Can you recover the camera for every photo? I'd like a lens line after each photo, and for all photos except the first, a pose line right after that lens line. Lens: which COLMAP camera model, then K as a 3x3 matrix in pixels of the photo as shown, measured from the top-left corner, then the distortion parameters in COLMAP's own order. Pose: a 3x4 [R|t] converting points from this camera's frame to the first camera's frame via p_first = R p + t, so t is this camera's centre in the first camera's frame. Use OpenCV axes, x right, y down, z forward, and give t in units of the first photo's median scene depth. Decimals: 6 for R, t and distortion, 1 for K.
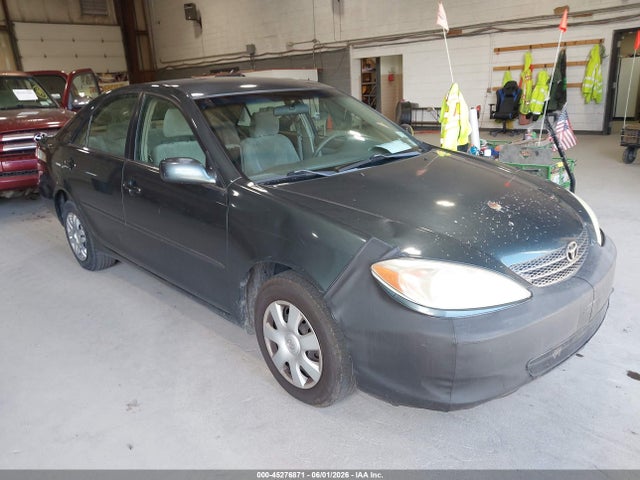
lens RADIAL K [[513.4, 0, 320.0], [0, 513.4, 240.0], [0, 0, 1]] dist [0.002109, 0.014267]
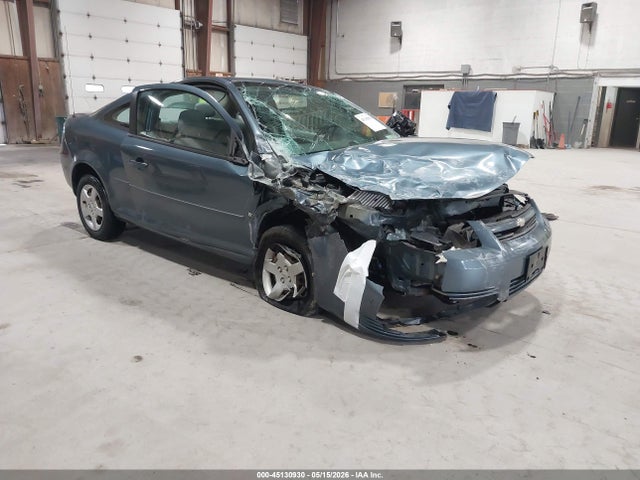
lens RADIAL K [[513.4, 0, 320.0], [0, 513.4, 240.0], [0, 0, 1]] dist [0.002109, 0.014267]
pose [[0.995506, 0.065552, 0.068350, -0.483551], [-0.062658, 0.997080, -0.043654, 0.047390], [-0.071012, 0.039175, 0.996706, -0.026950]]
